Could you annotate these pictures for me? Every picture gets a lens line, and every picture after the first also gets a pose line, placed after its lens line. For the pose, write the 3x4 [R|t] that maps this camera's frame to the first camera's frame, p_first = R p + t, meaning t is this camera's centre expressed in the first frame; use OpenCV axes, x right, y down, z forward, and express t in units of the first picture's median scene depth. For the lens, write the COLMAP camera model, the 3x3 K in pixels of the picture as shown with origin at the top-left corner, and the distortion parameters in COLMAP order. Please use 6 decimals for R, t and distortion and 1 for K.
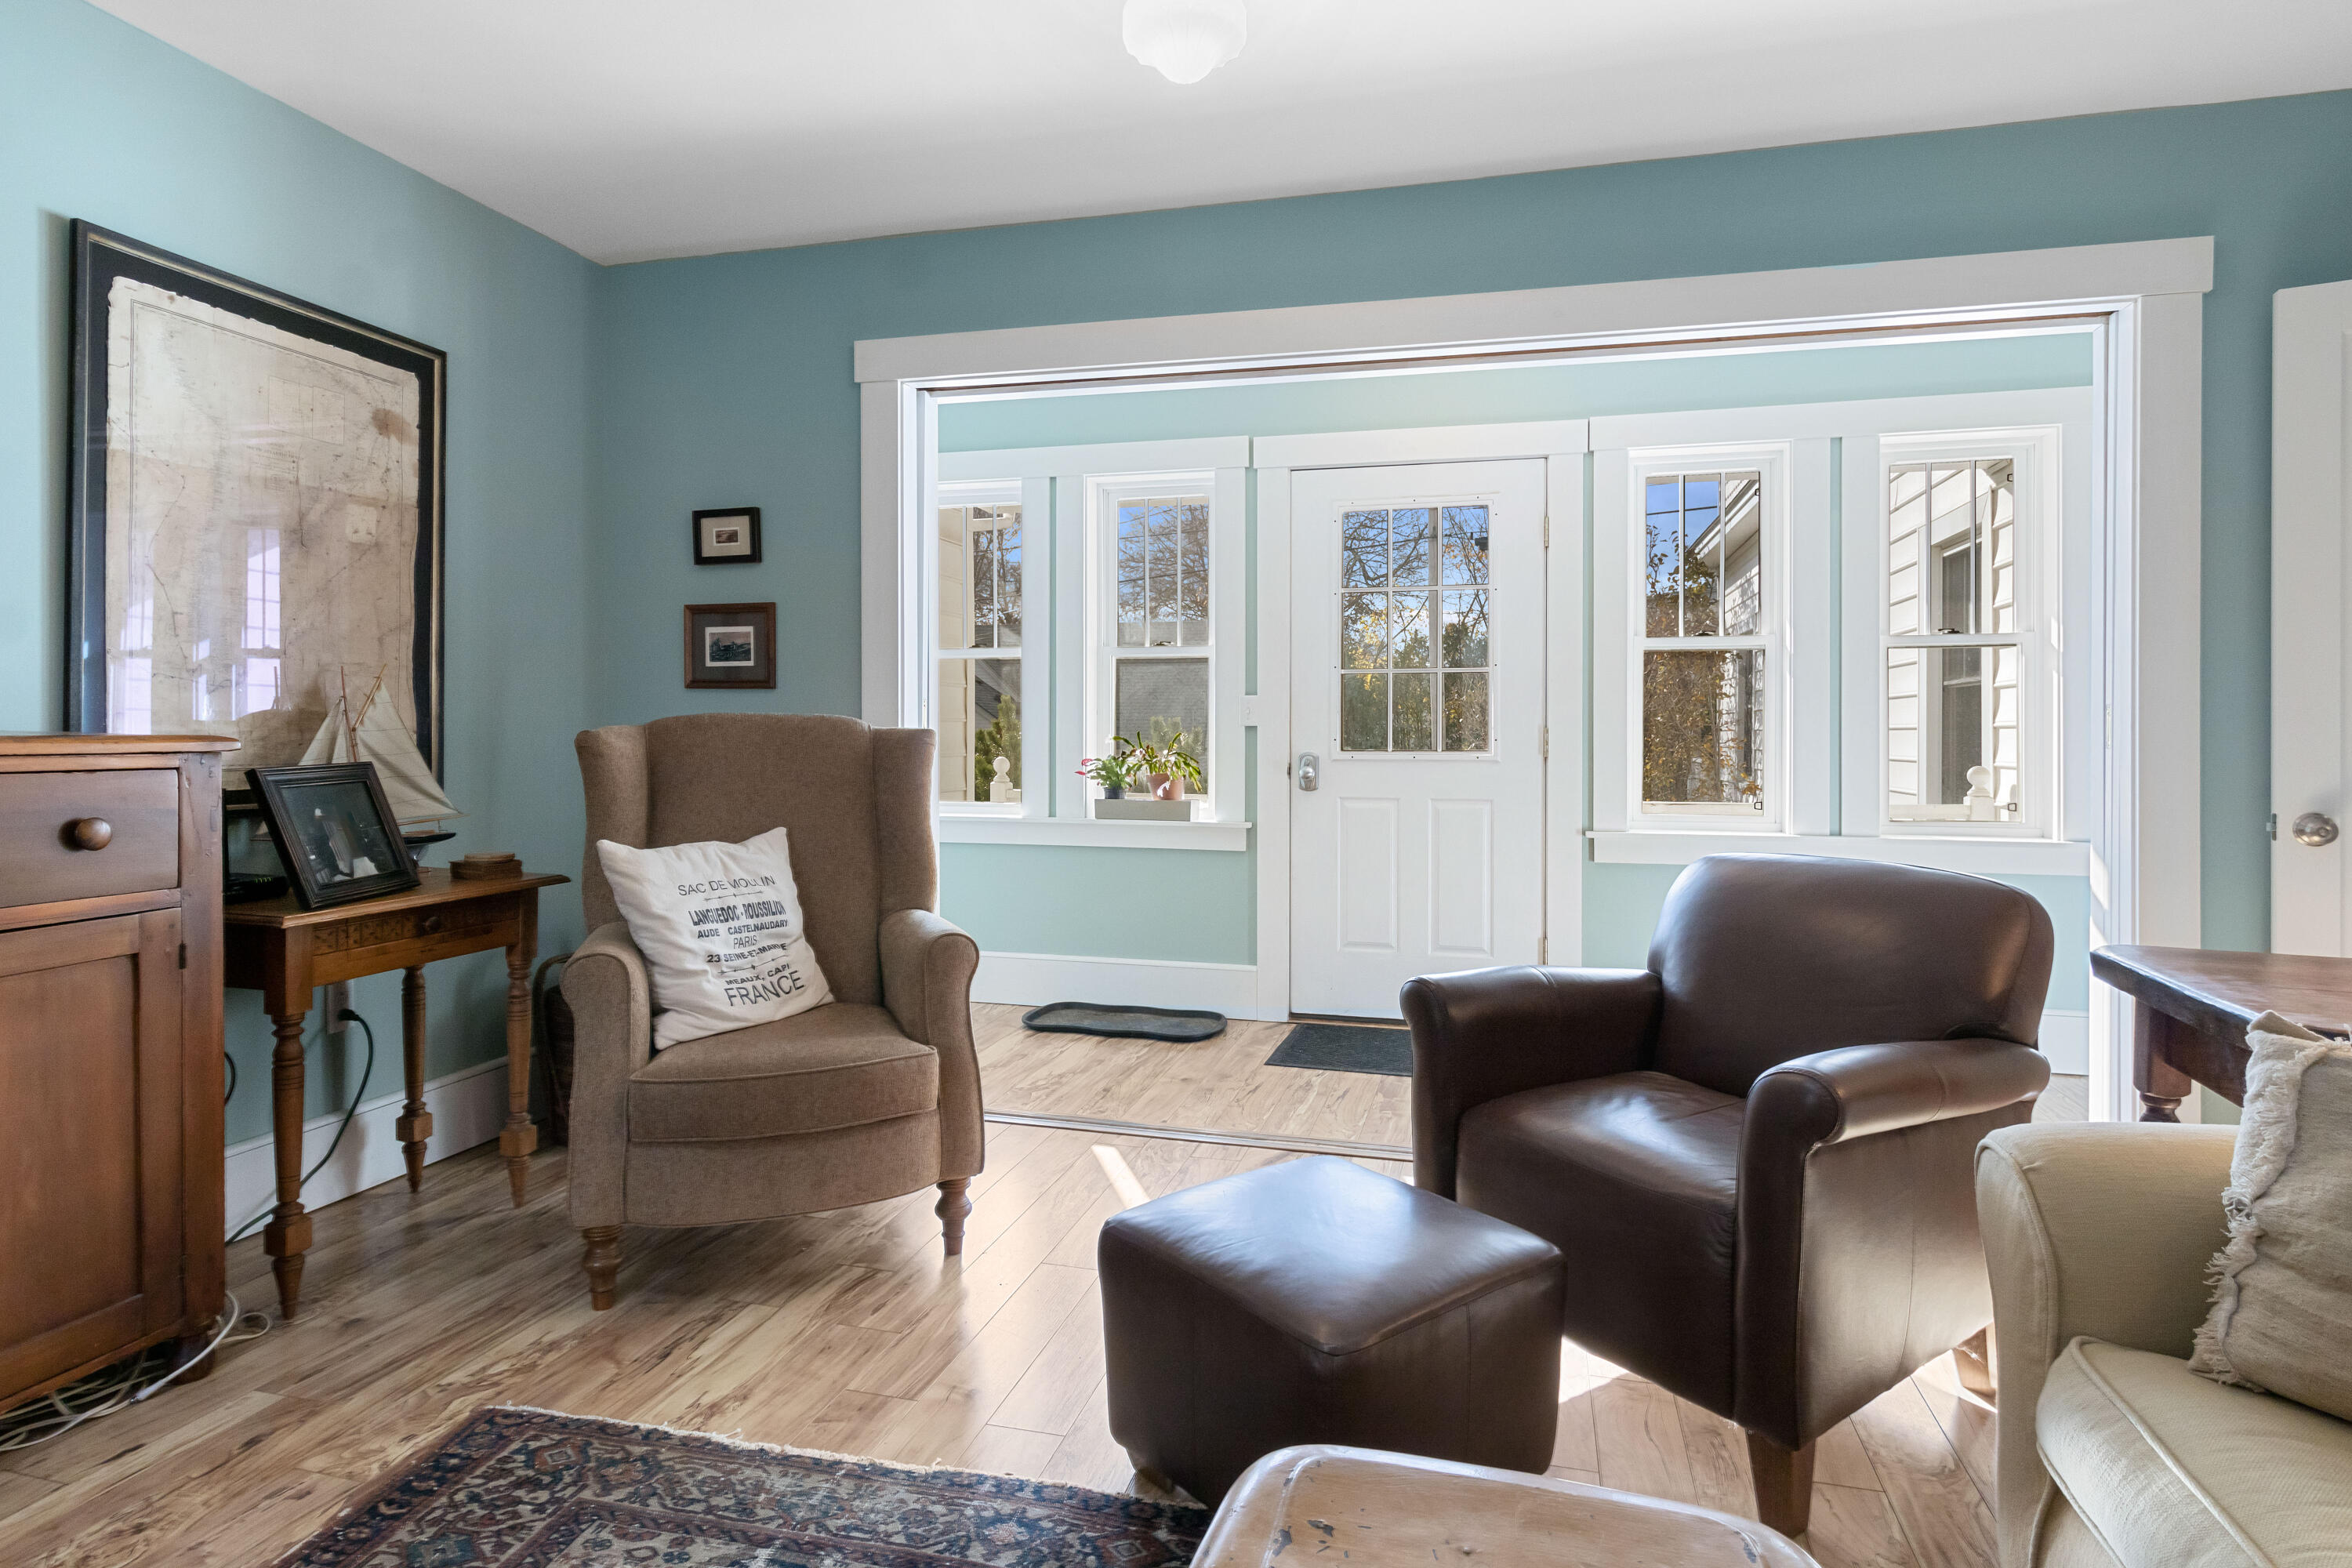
lens RADIAL K [[1255.8, 0, 1201.3], [0, 1255.8, 737.1], [0, 0, 1]] dist [-0.001002, -0.000082]
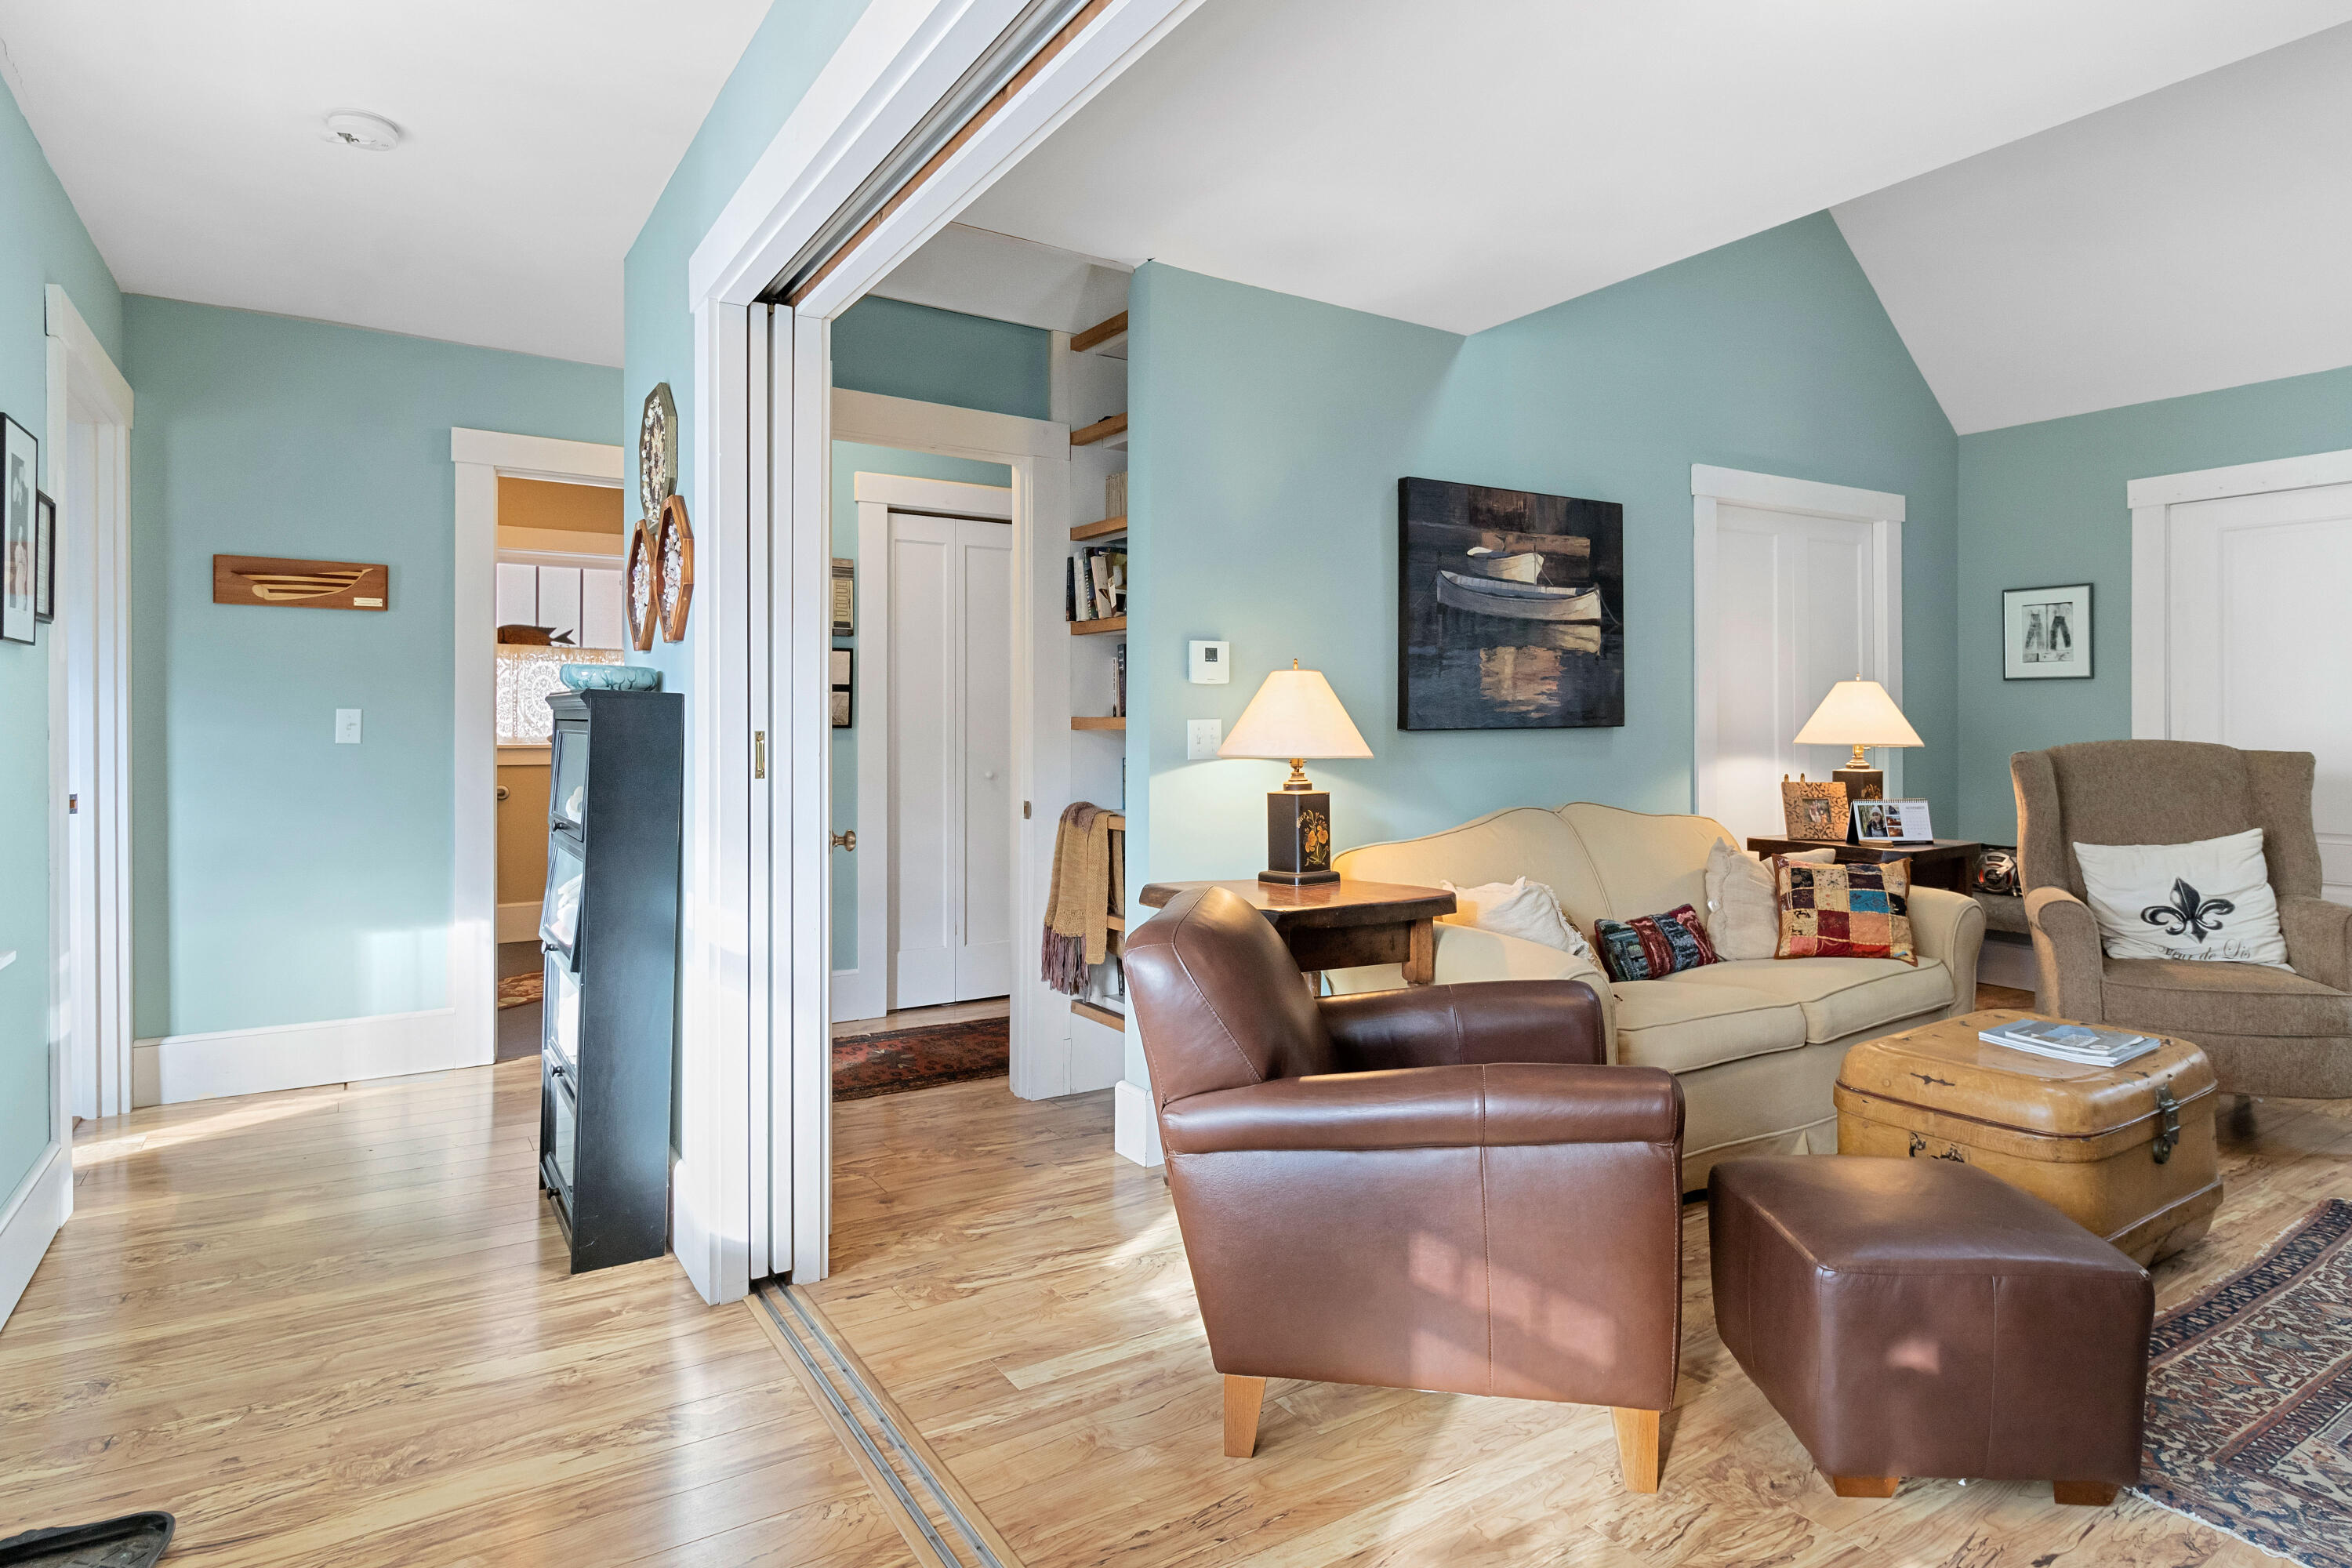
lens RADIAL K [[1283.5, 0, 1180.4], [0, 1283.5, 717.3], [0, 0, 1]] dist [-0.000865, 0.000660]
pose [[-0.730332, -0.002693, 0.683087, -0.202593], [0.001166, 0.999986, 0.005189, -0.059833], [-0.683092, 0.004587, -0.730318, 2.175005]]
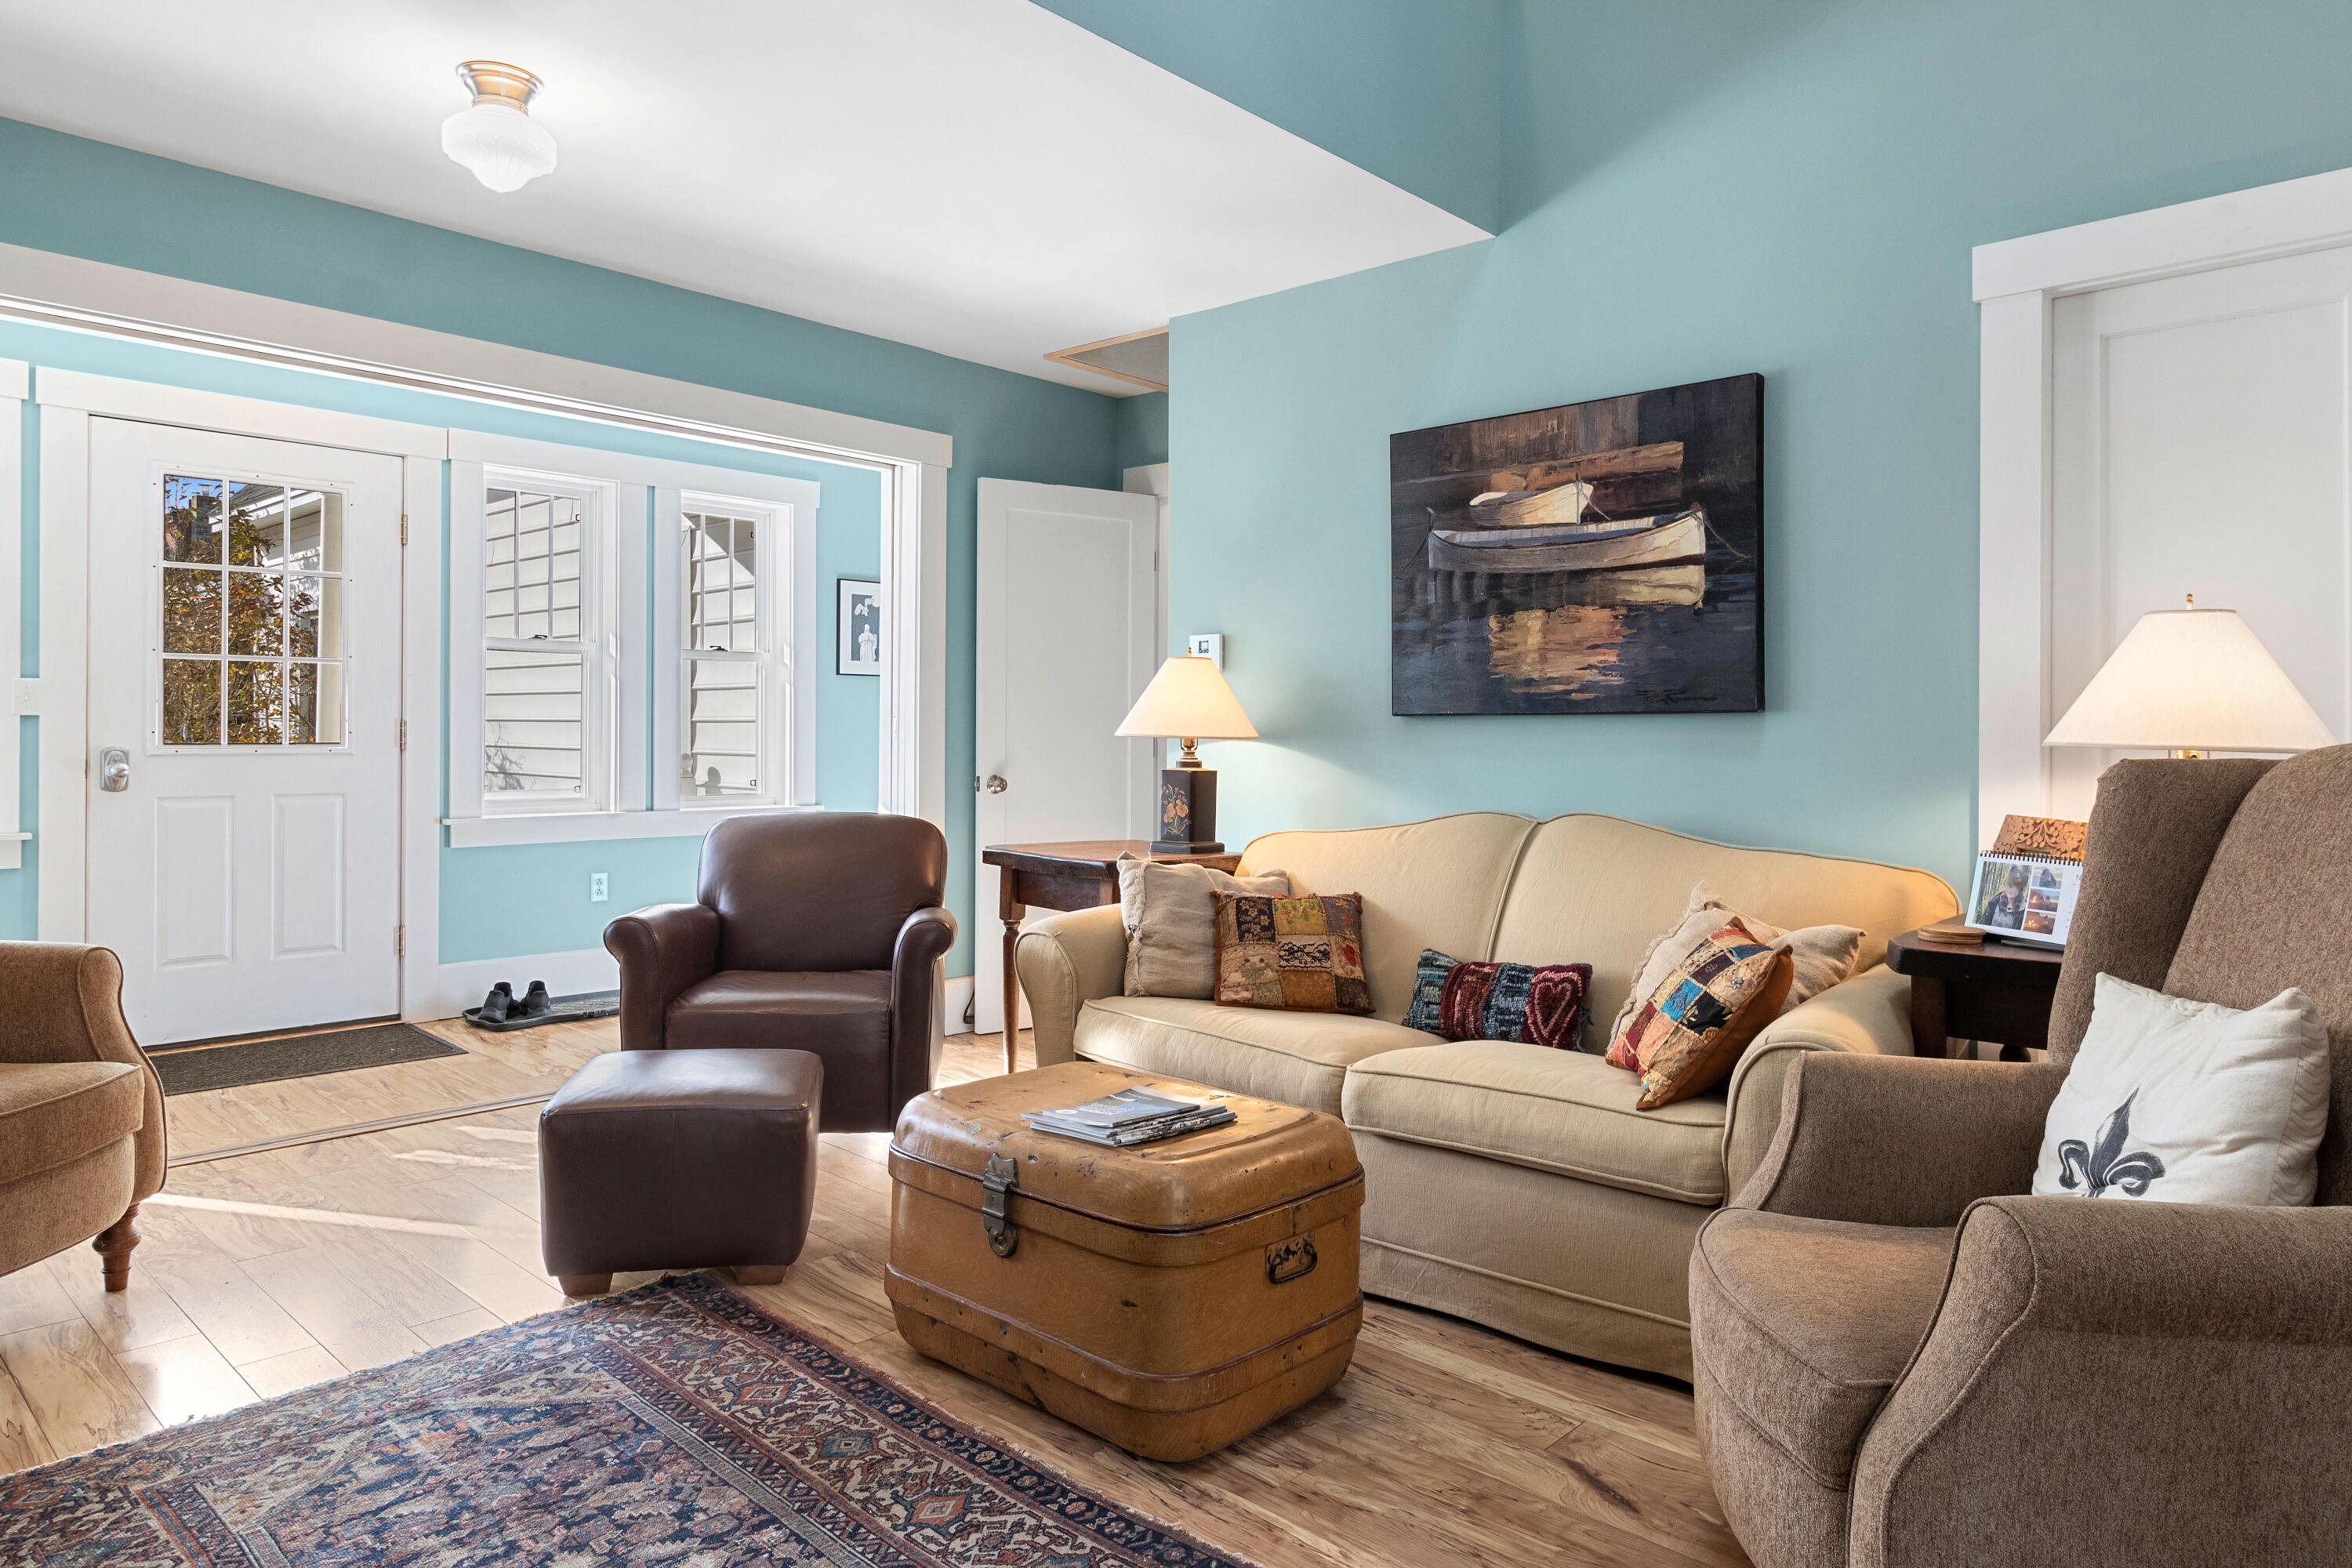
lens RADIAL K [[1413.2, 0, 1176.0], [0, 1413.2, 729.6], [0, 0, 1]] dist [-0.000606, -0.002193]
pose [[0.479831, 0.001755, 0.877359, -0.992082], [-0.004510, 0.999990, 0.000466, -0.007690], [-0.877349, -0.004181, 0.479834, -0.247437]]
